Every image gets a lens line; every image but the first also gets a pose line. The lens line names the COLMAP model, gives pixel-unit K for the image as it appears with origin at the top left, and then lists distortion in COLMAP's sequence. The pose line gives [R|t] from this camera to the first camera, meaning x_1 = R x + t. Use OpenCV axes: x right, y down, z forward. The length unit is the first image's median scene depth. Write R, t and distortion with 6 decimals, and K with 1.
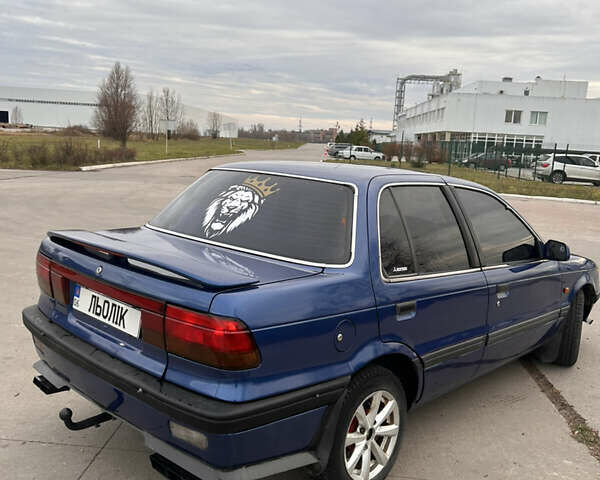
lens RADIAL K [[619.1, 0, 284.7], [0, 619.1, 240.2], [0, 0, 1]] dist [0.129654, -0.308555]
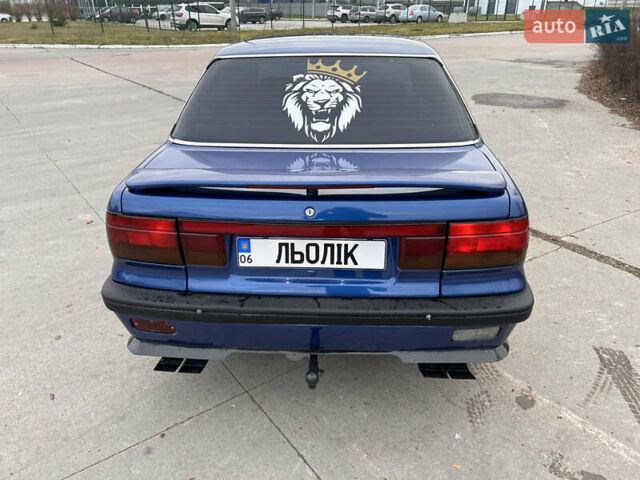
lens RADIAL K [[475.4, 0, 312.3], [0, 475.4, 241.3], [0, 0, 1]] dist [0.152986, -0.160492]
pose [[0.746410, -0.348449, 0.566971, -0.635112], [0.157940, 0.920376, 0.357719, -0.133472], [-0.646473, -0.177458, 0.742011, 0.510556]]
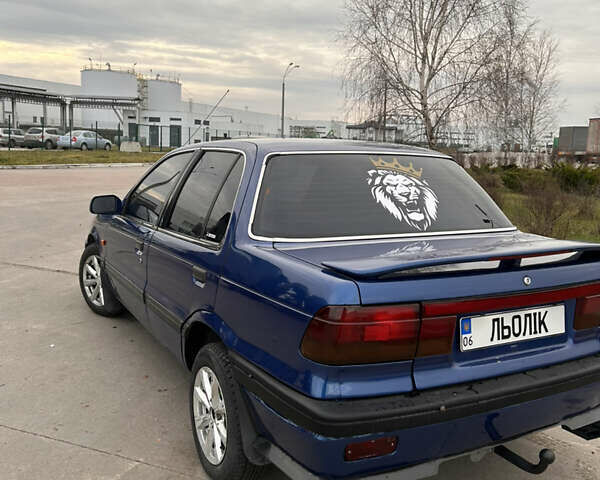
lens RADIAL K [[619.1, 0, 284.7], [0, 619.1, 240.2], [0, 0, 1]] dist [0.129654, -0.308555]
pose [[0.284523, -0.203004, 0.936929, -1.127051], [0.135688, 0.976011, 0.170266, -0.186803], [-0.949018, 0.078685, 0.305243, 1.008251]]
